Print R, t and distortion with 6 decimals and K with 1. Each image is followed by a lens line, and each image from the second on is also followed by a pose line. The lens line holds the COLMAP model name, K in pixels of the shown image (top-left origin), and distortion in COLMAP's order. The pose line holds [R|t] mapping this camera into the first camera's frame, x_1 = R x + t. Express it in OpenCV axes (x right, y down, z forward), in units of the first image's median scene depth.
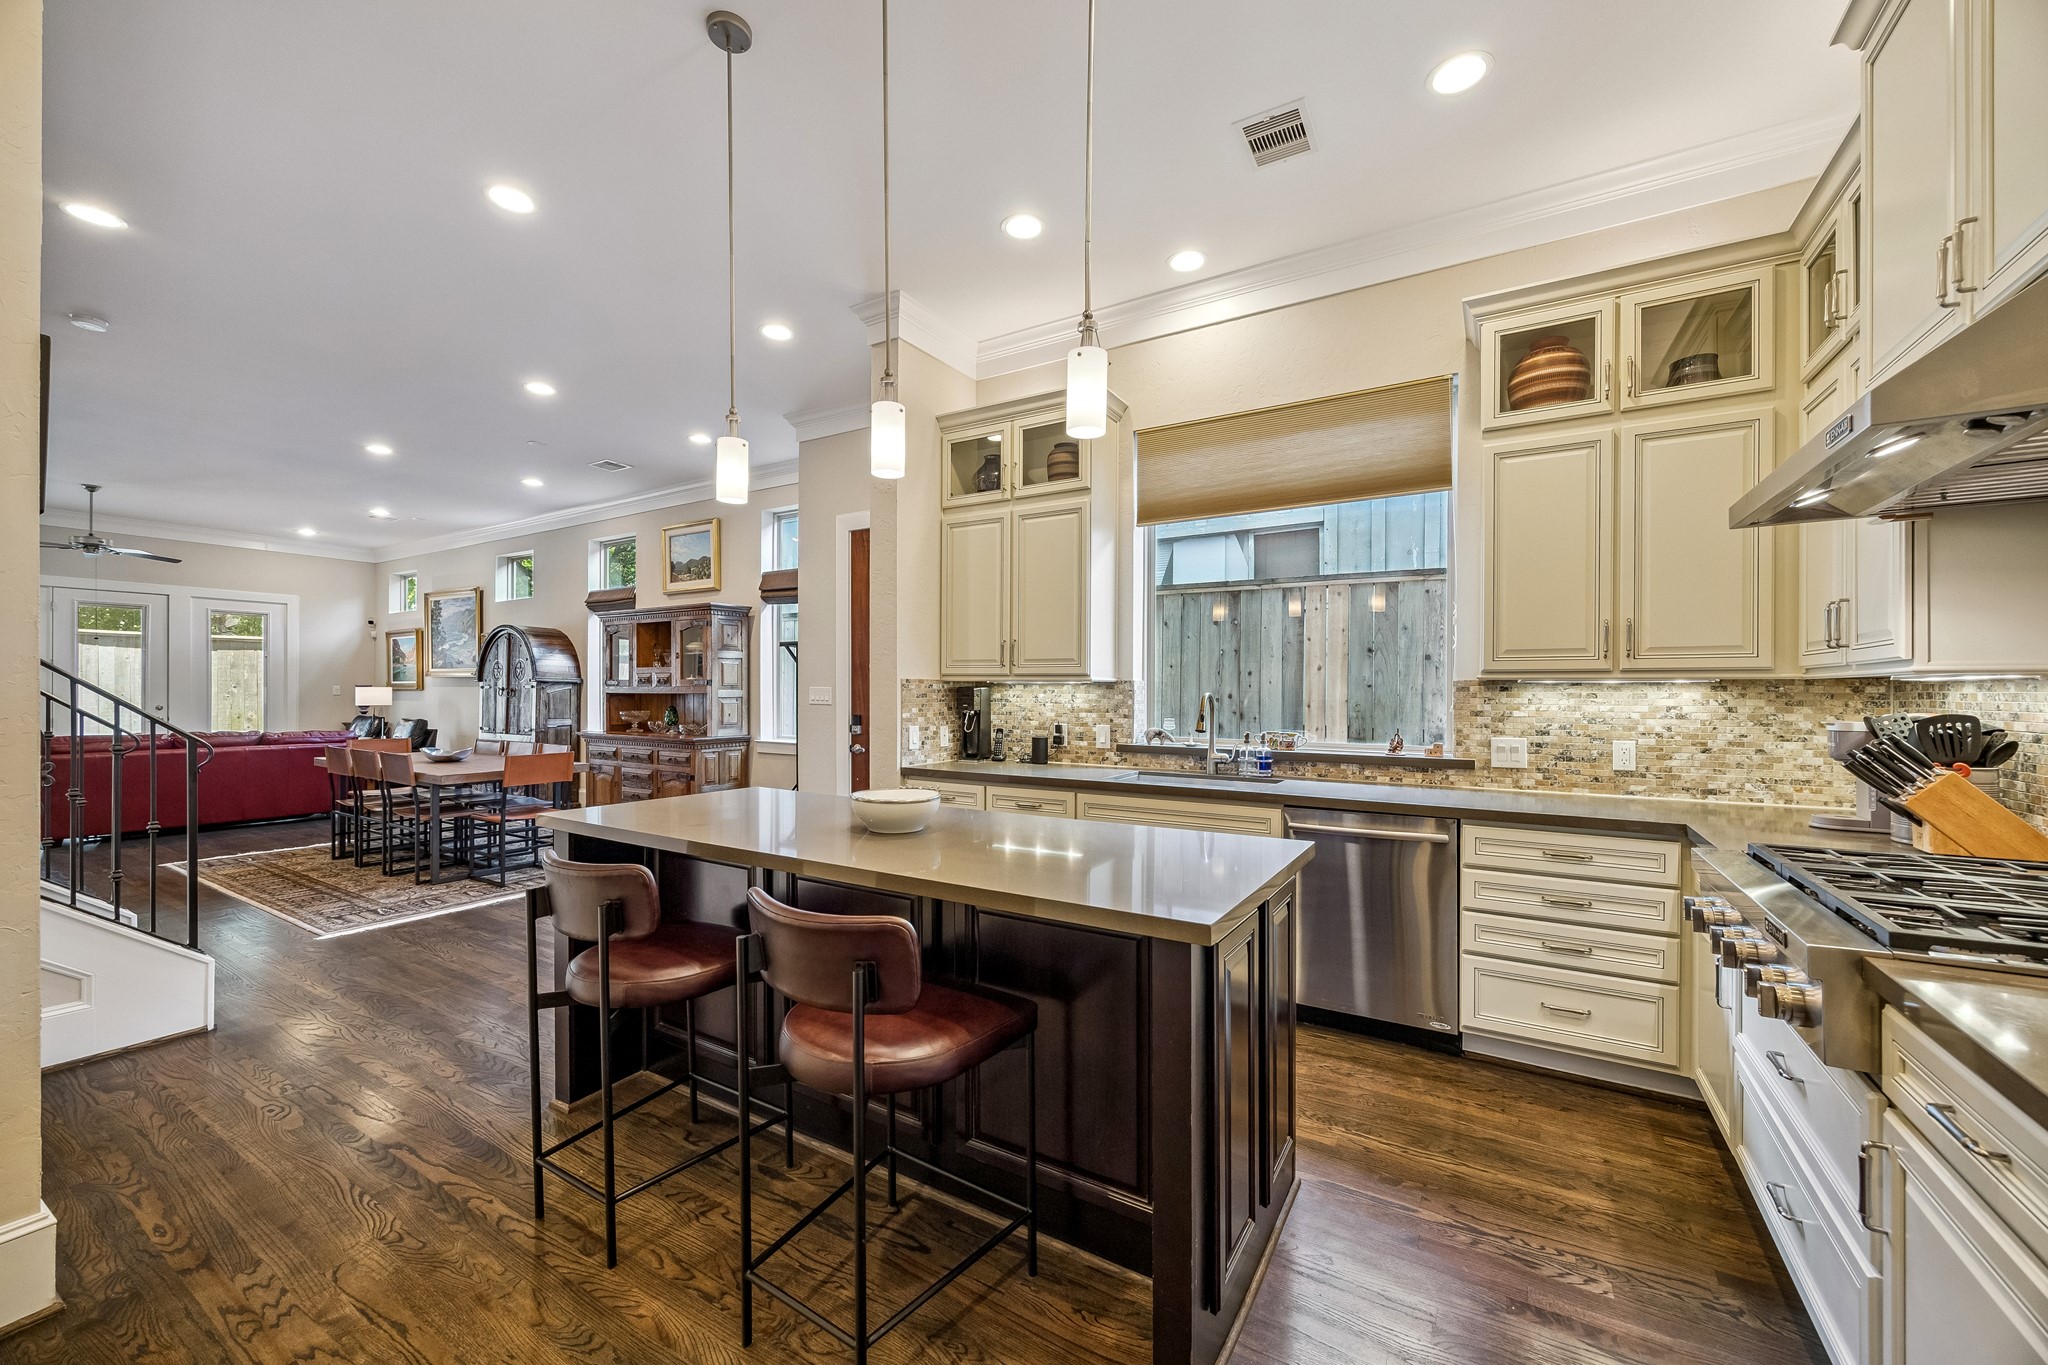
lens RADIAL K [[787.6, 0, 1039.5], [0, 787.6, 676.0], [0, 0, 1]] dist [0.000812, 0.000111]
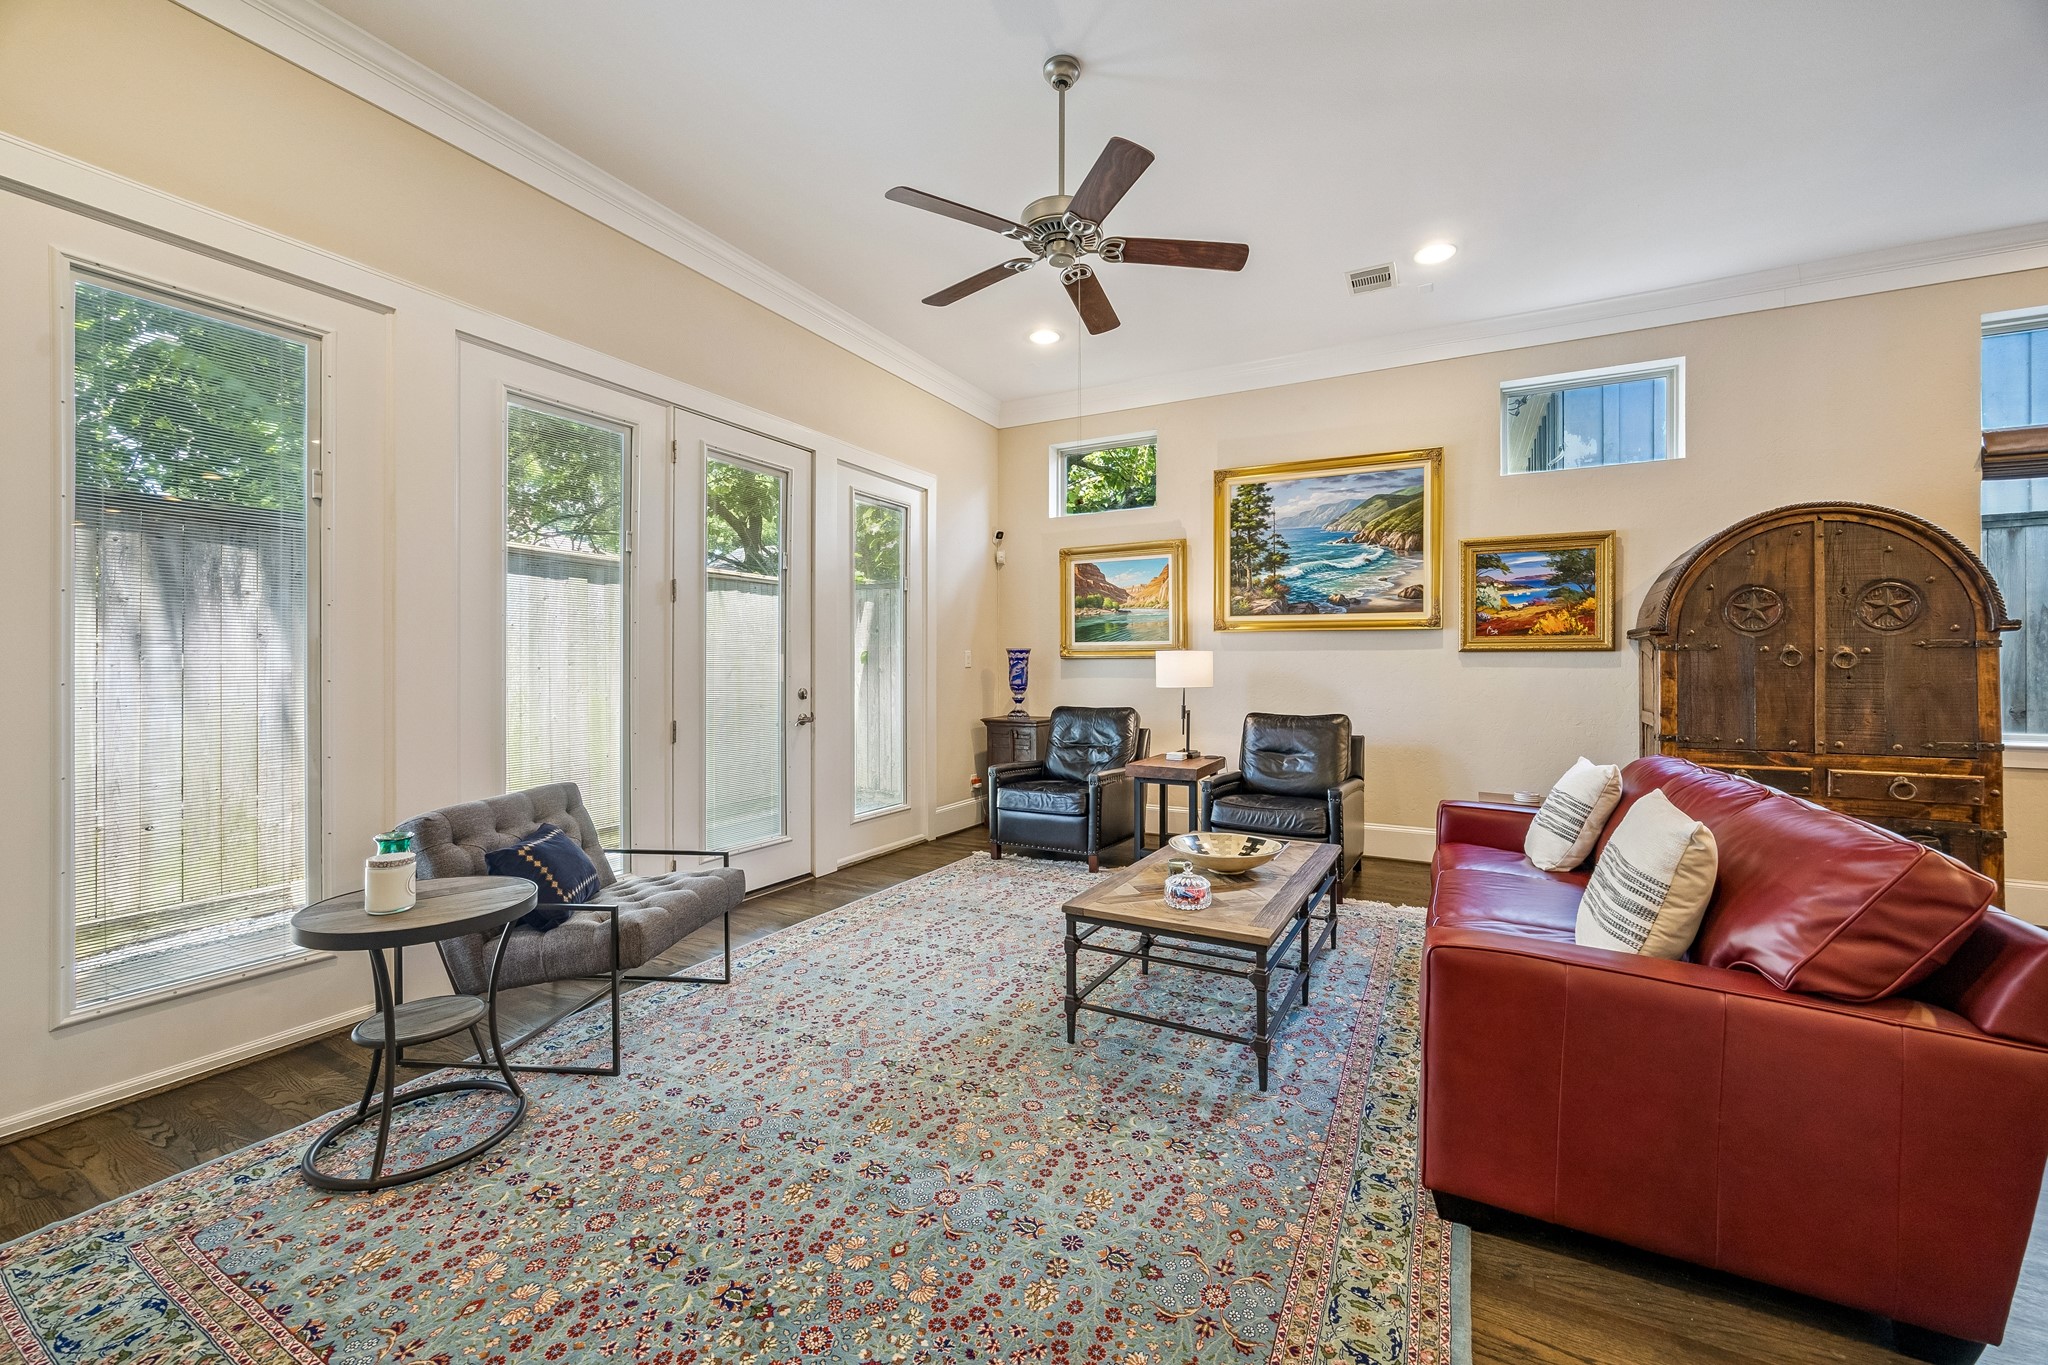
lens RADIAL K [[787.6, 0, 1039.5], [0, 787.6, 676.0], [0, 0, 1]] dist [0.000812, 0.000111]
pose [[0.998903, 0.007664, 0.046190, -0.925820], [-0.008703, 0.999713, 0.022329, 0.020268], [-0.046005, -0.022707, 0.998683, 0.482352]]
